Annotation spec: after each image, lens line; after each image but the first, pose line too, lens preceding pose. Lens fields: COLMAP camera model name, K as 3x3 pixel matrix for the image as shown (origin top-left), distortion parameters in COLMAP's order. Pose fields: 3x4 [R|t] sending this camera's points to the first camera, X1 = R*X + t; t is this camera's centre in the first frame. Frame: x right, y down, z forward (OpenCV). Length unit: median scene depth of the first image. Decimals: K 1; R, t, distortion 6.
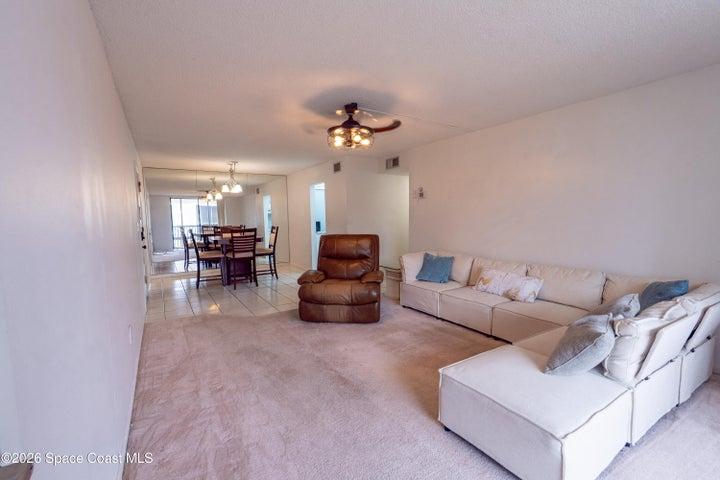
lens RADIAL K [[313.1, 0, 359.0], [0, 313.1, 235.9], [0, 0, 1]] dist [-0.007265, 0.000928]
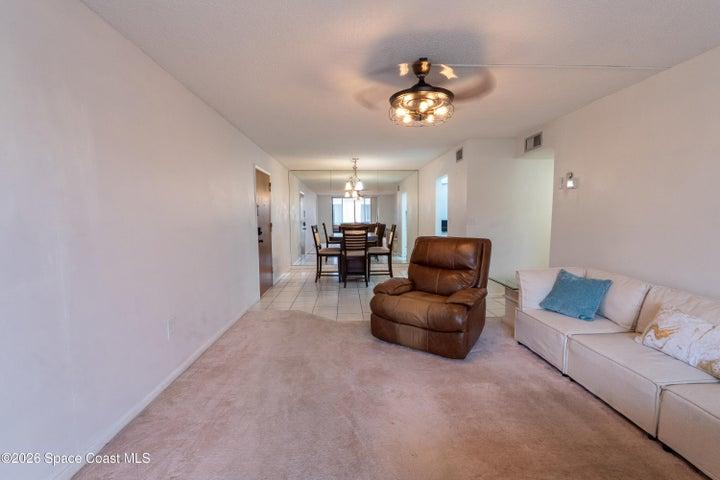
lens RADIAL K [[313.1, 0, 362.5], [0, 313.1, 240.1], [0, 0, 1]] dist [-0.007265, 0.000928]
pose [[0.872435, 0.046289, -0.486534, 0.178064], [-0.038438, 0.998920, 0.026111, -0.009995], [0.487217, -0.004079, 0.873271, 0.232204]]
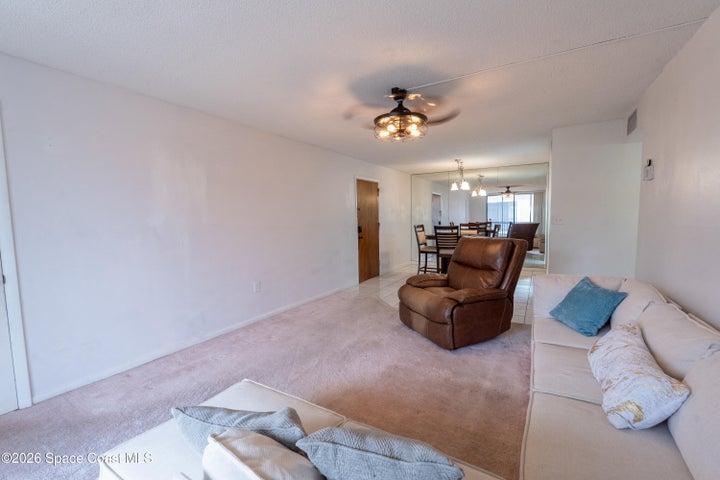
lens RADIAL K [[313.1, 0, 363.5], [0, 313.1, 244.5], [0, 0, 1]] dist [-0.007265, 0.000928]
pose [[0.481951, 0.083359, -0.872224, 0.558027], [-0.048634, 0.996475, 0.068360, -0.028049], [0.874847, 0.009474, 0.484306, 0.391162]]
